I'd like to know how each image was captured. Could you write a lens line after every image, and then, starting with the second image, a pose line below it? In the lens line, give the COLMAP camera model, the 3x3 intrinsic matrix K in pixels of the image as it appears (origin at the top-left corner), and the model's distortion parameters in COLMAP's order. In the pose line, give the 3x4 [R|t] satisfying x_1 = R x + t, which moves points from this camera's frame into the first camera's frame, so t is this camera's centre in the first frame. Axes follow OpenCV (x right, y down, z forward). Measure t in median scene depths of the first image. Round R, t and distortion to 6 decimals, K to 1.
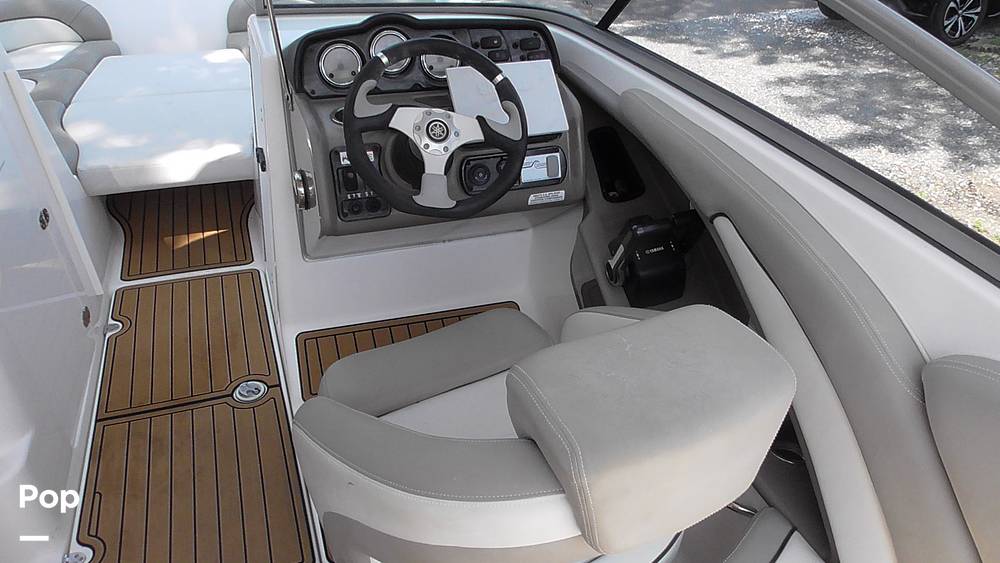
lens RADIAL K [[757.5, 0, 496.6], [0, 757.5, 282.5], [0, 0, 1]] dist [0.000841, -0.008106]
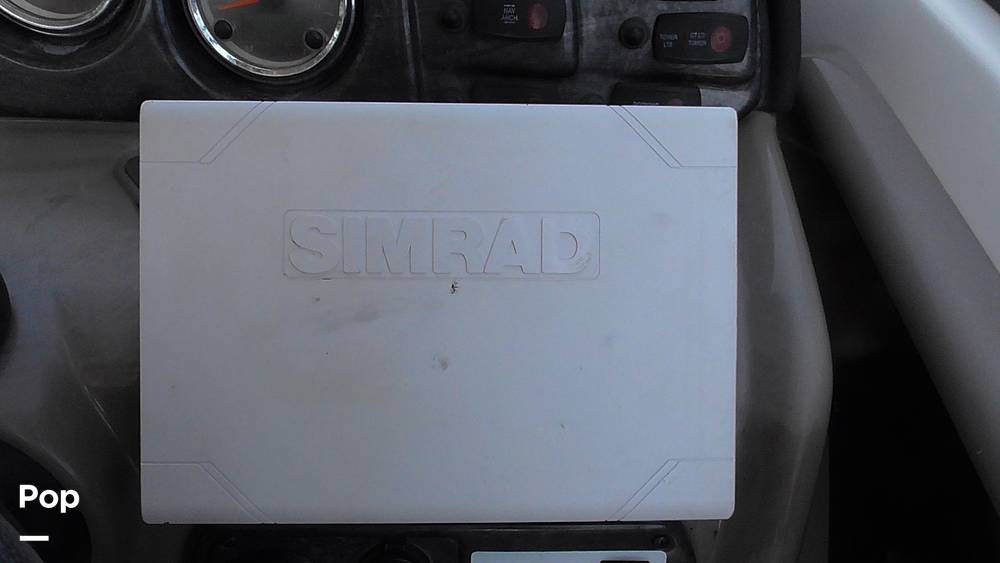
lens RADIAL K [[757.5, 0, 496.6], [0, 757.5, 282.5], [0, 0, 1]] dist [0.000841, -0.008106]
pose [[0.950603, 0.234791, -0.203045, 0.057780], [-0.179124, 0.949142, 0.258930, -0.269836], [0.253513, -0.209769, 0.944314, 0.740883]]
